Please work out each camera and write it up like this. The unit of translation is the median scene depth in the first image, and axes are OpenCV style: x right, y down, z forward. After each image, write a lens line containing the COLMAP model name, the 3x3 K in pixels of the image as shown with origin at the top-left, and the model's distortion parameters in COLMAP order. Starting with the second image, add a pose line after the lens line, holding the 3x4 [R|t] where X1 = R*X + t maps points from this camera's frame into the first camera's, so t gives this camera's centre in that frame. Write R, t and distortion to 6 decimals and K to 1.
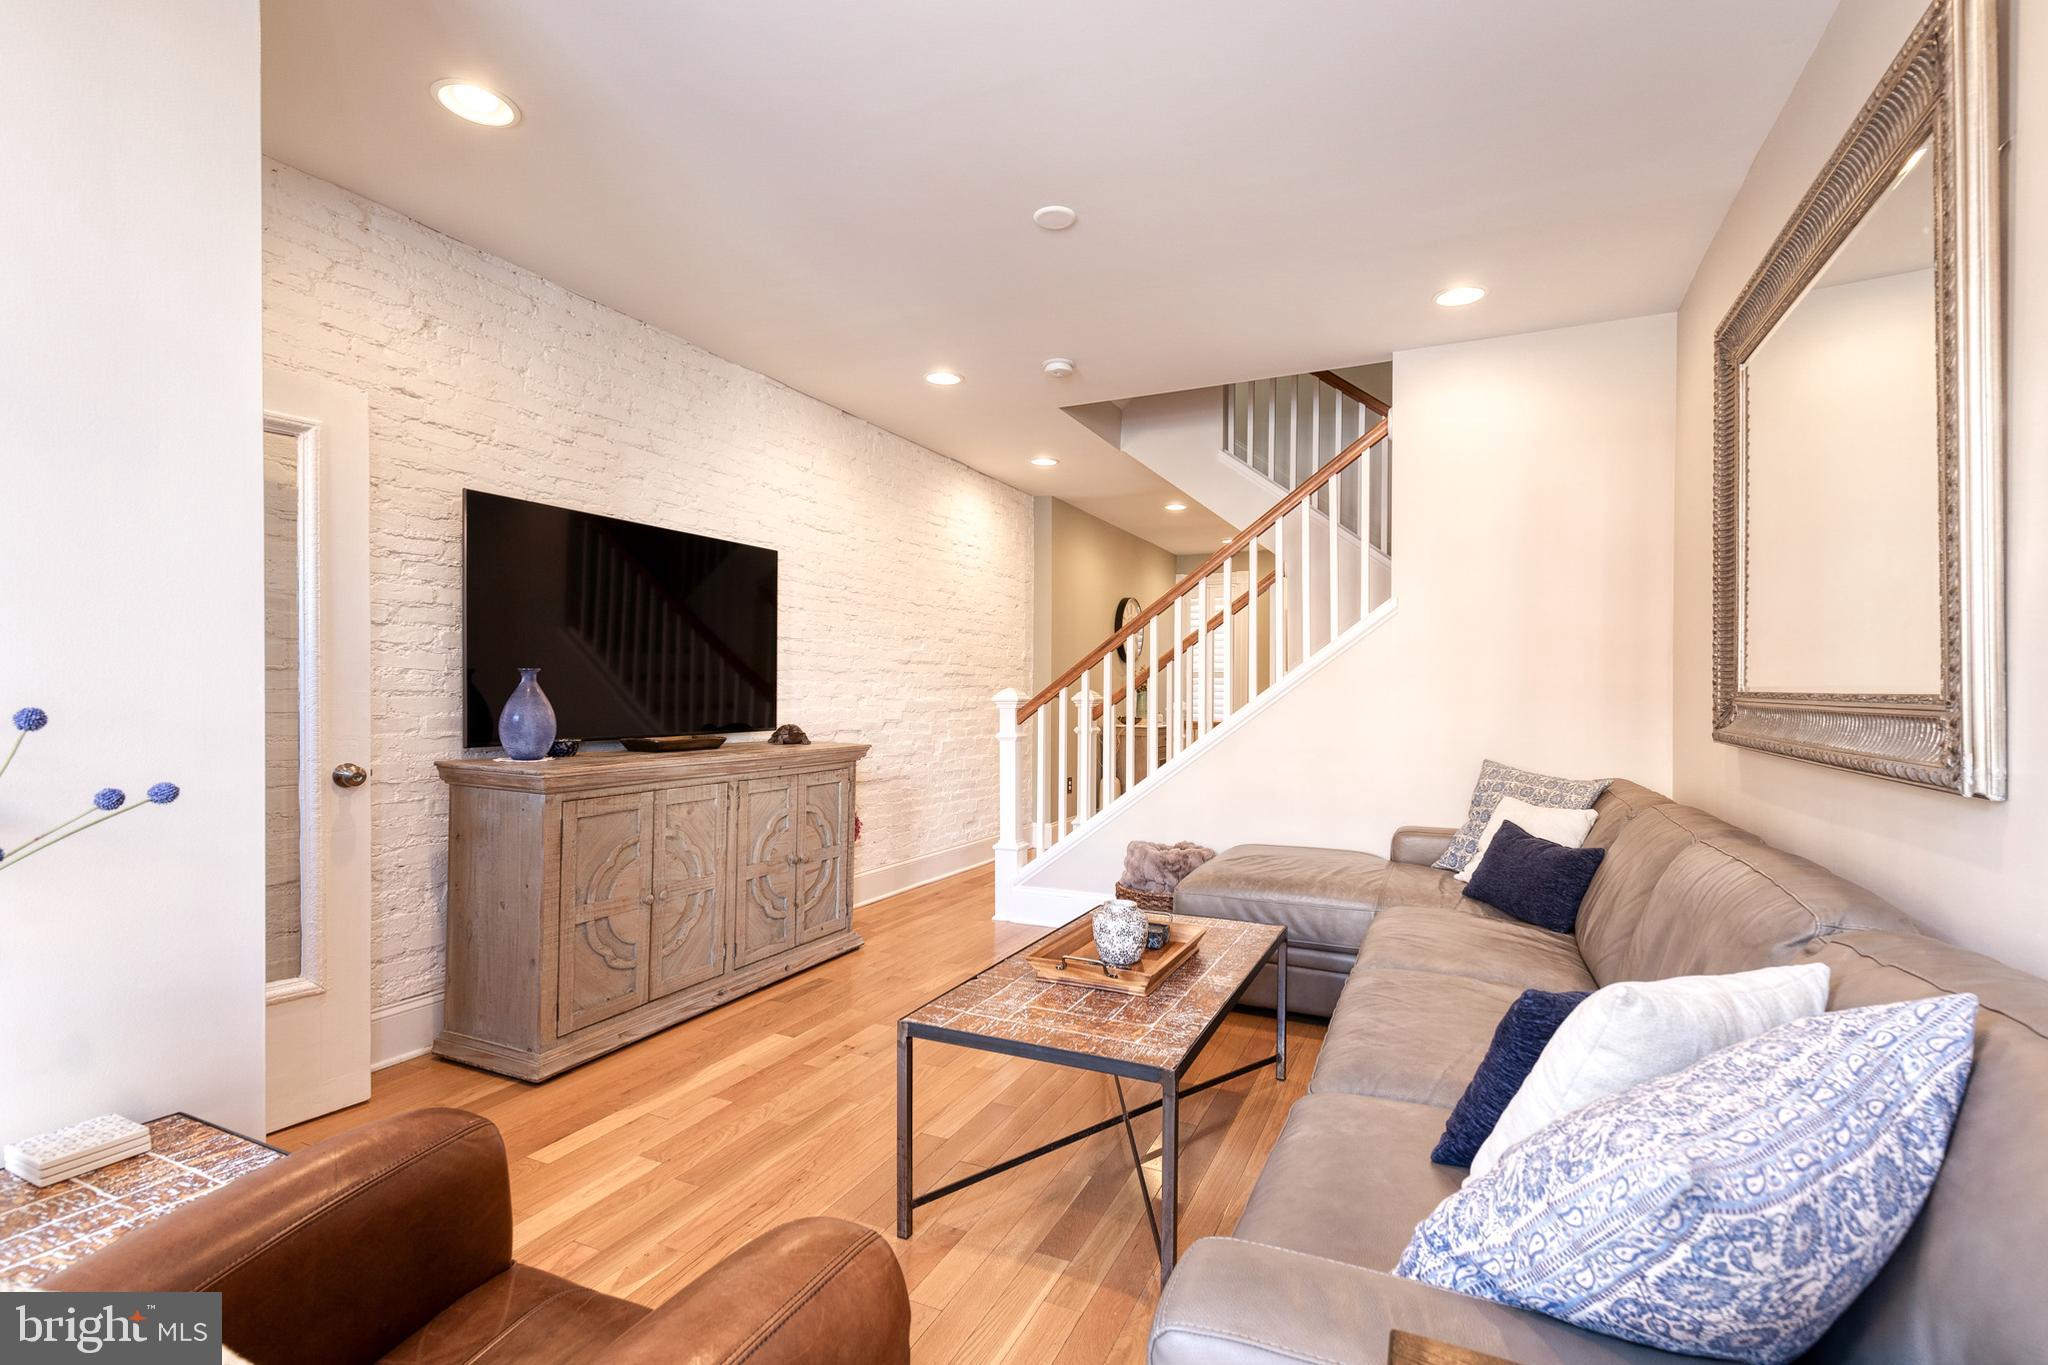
lens RADIAL K [[921.0, 0, 1033.4], [0, 921.0, 674.8], [0, 0, 1]] dist [0.010246, -0.001236]
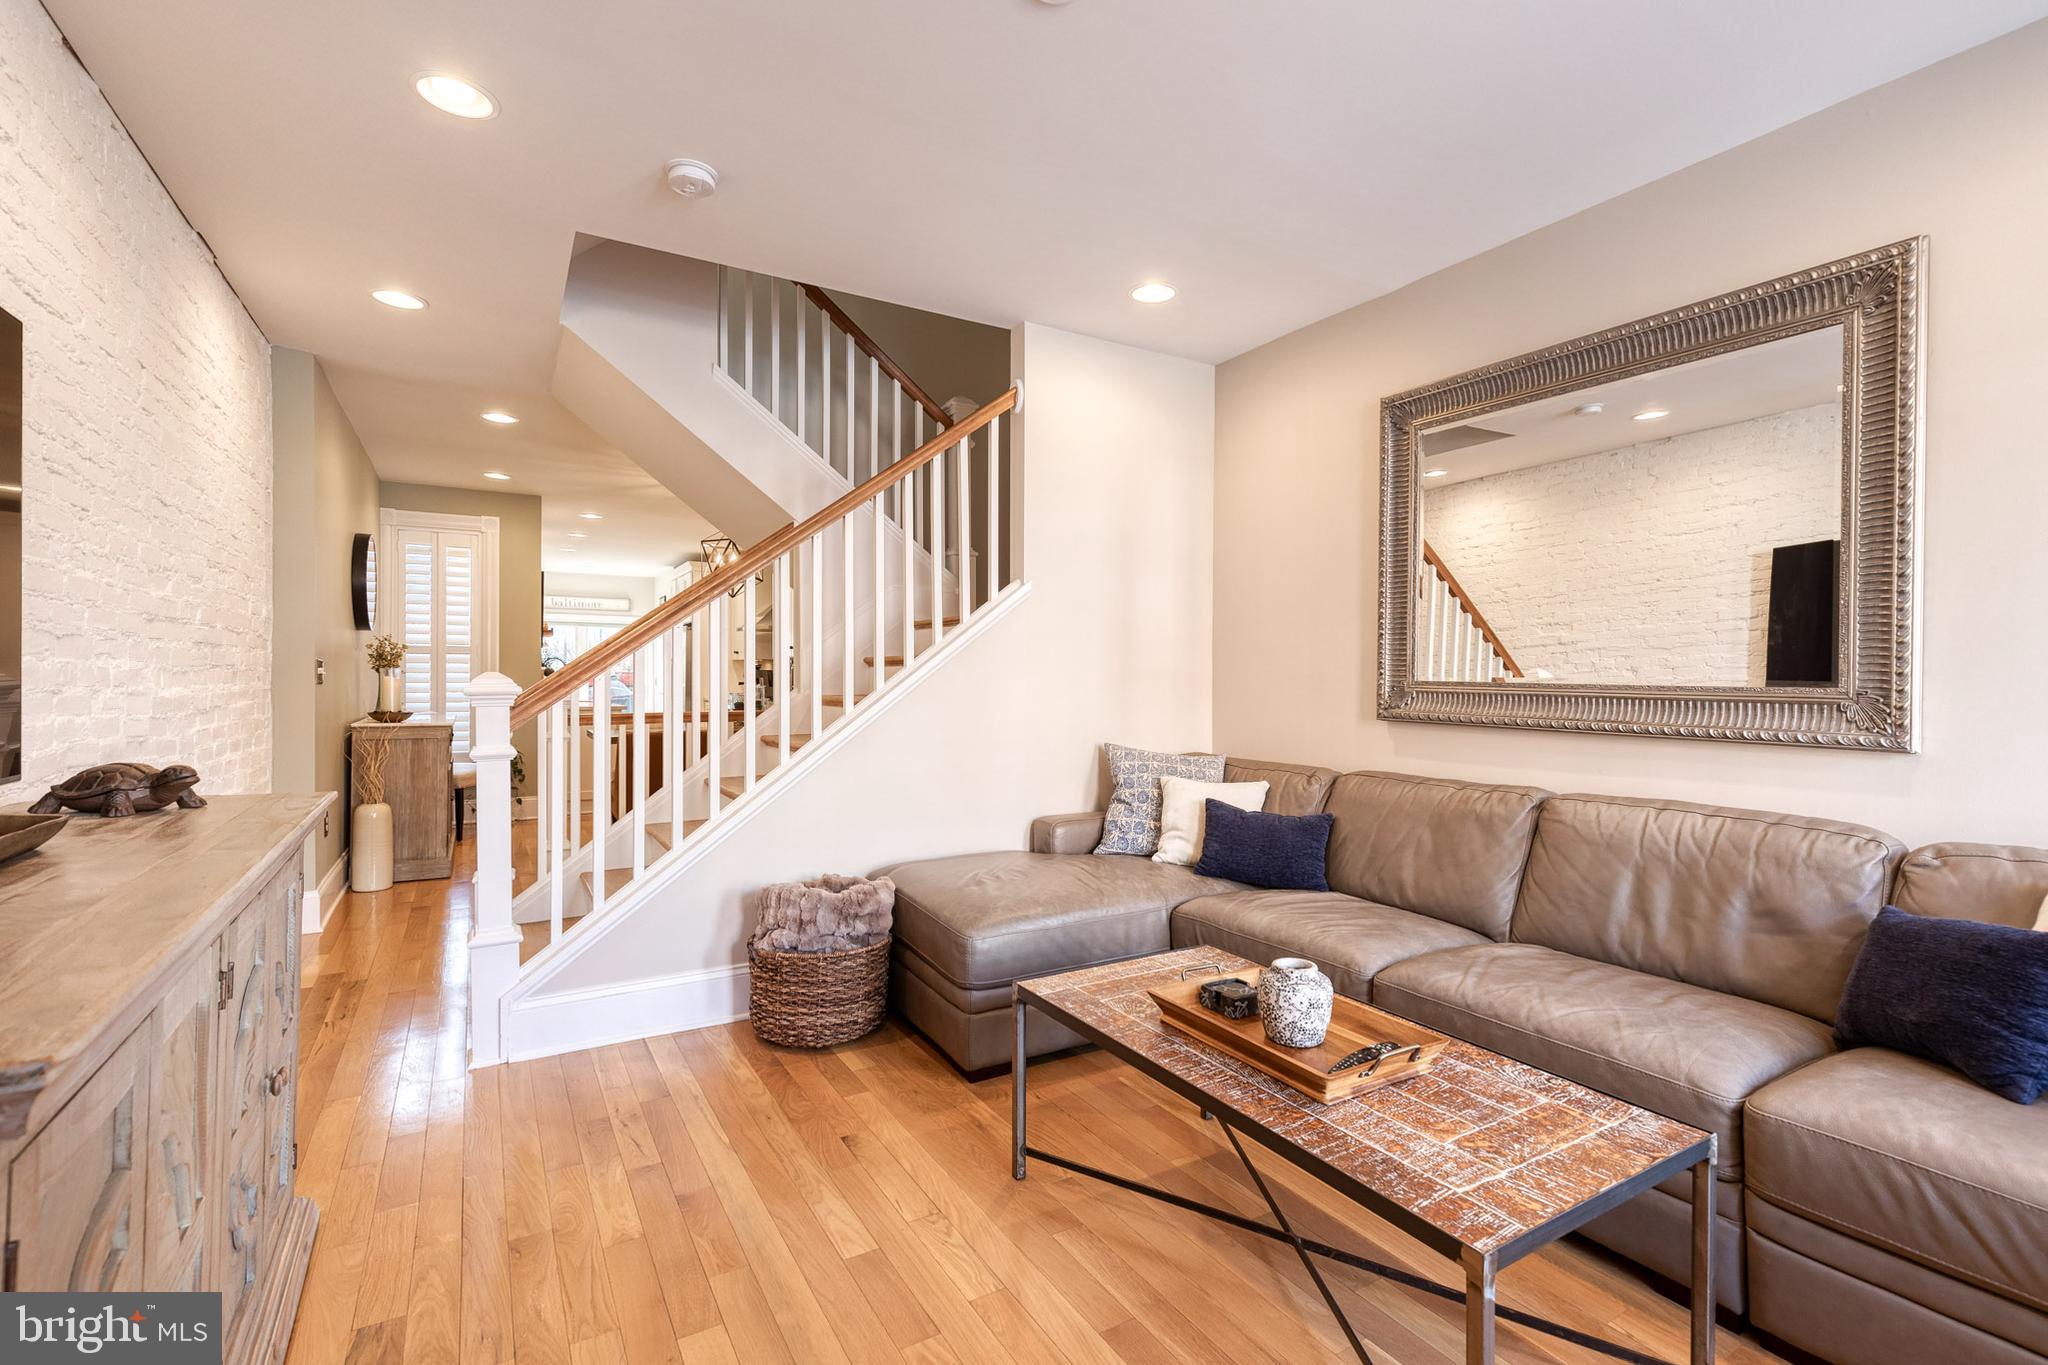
lens RADIAL K [[921.0, 0, 1035.0], [0, 921.0, 678.4], [0, 0, 1]] dist [0.010246, -0.001236]
pose [[0.549761, -0.009874, 0.835264, -0.412266], [-0.020884, 0.999455, 0.025560, -0.005810], [-0.835061, -0.031495, 0.549255, 0.470773]]
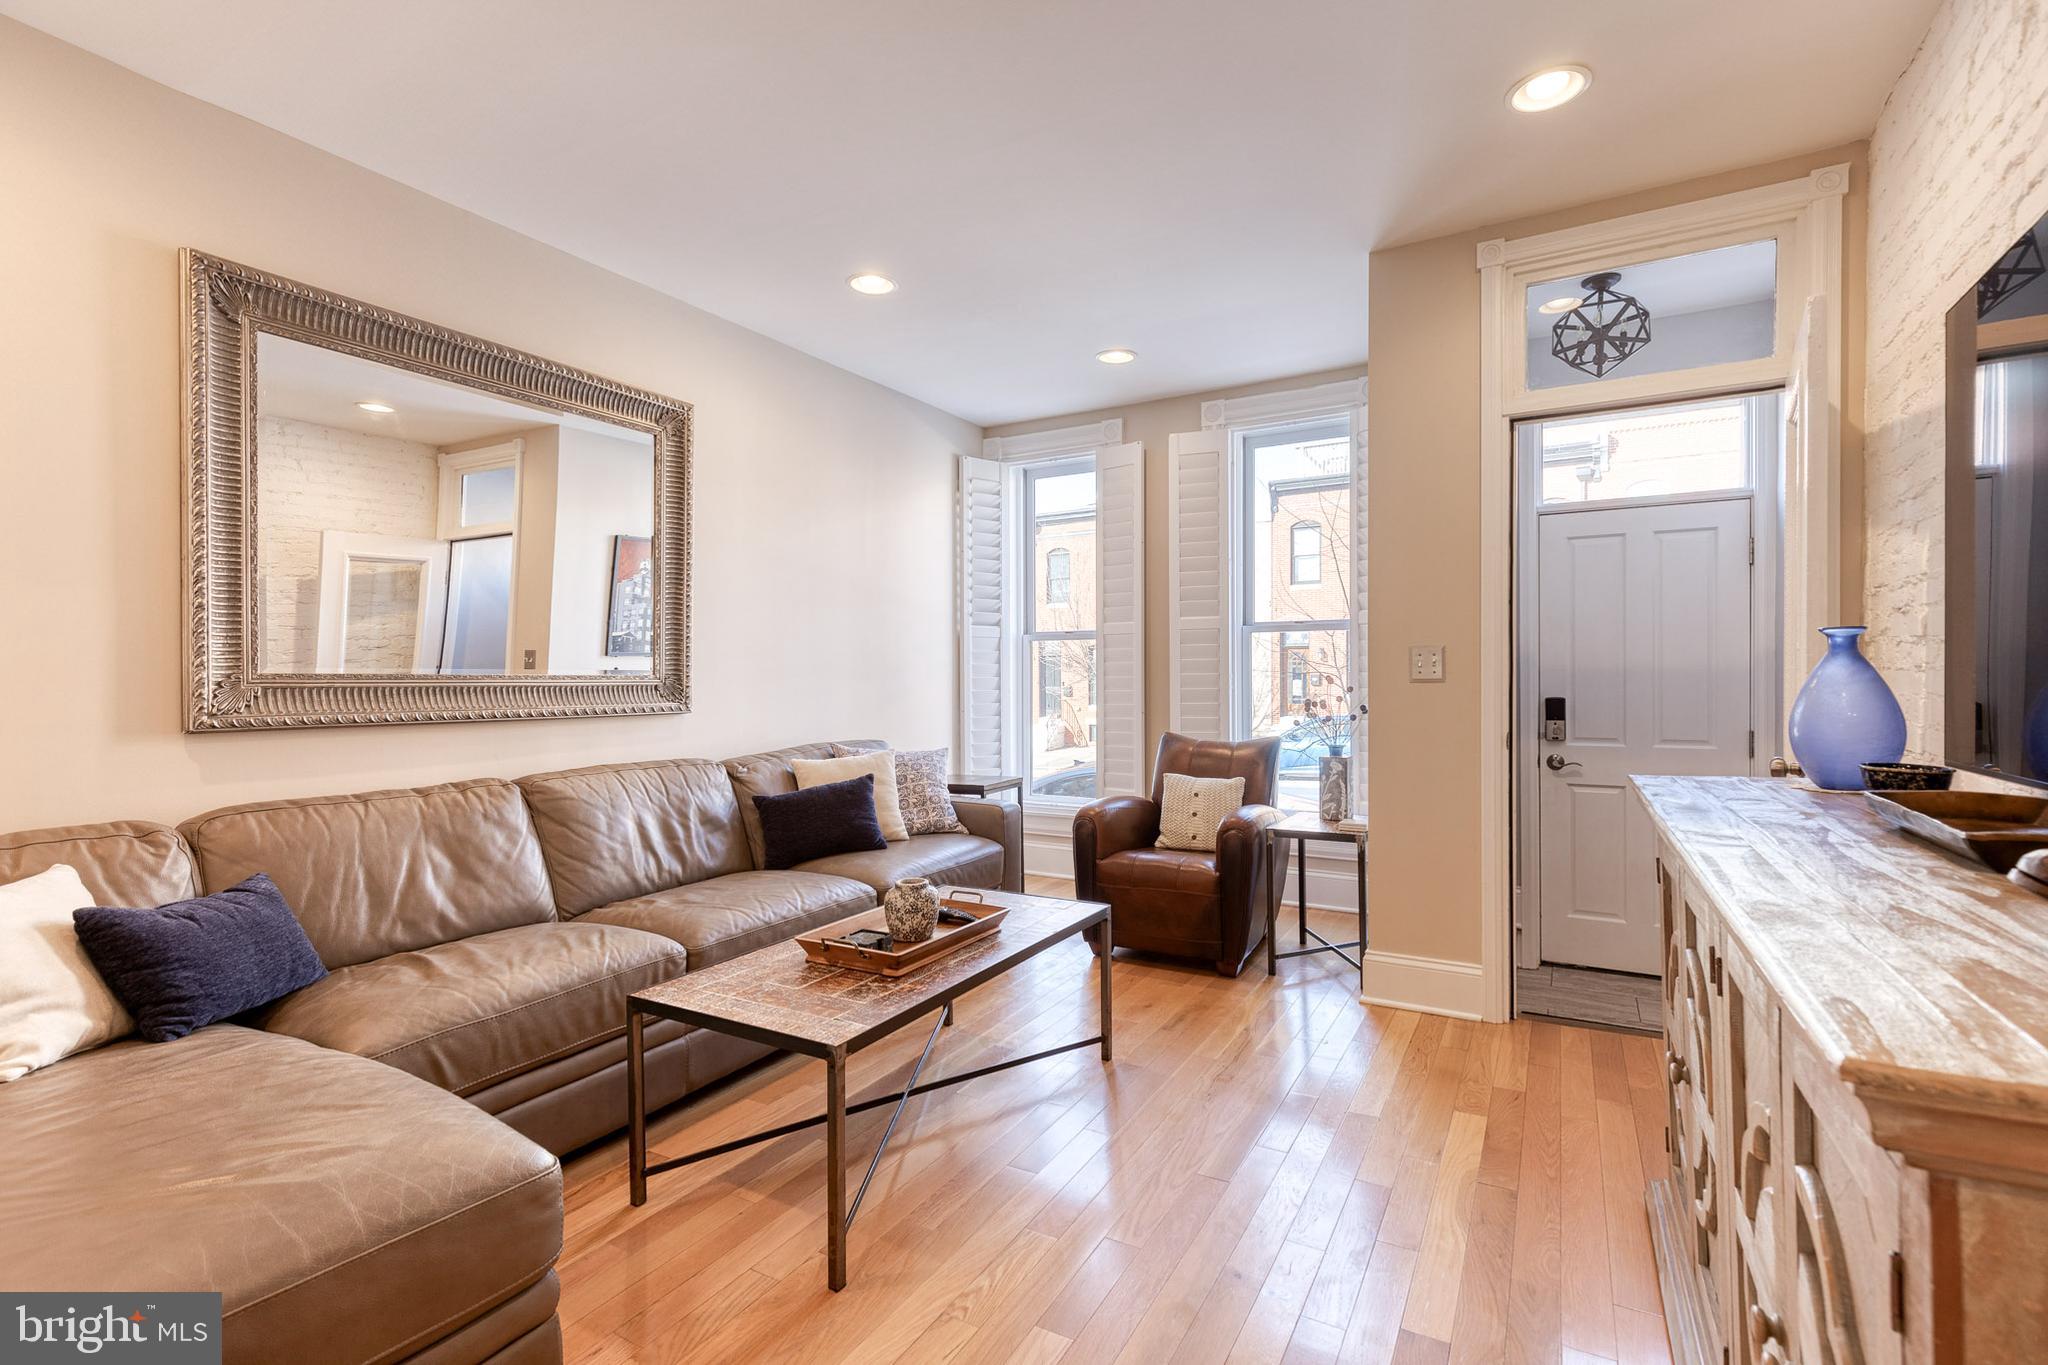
lens RADIAL K [[921.0, 0, 1038.5], [0, 921.0, 684.4], [0, 0, 1]] dist [0.010246, -0.001236]
pose [[-0.996575, -0.001650, 0.082678, -0.082977], [-0.002920, 0.999880, -0.015241, 0.026871], [-0.082643, -0.015430, -0.996460, 1.223837]]
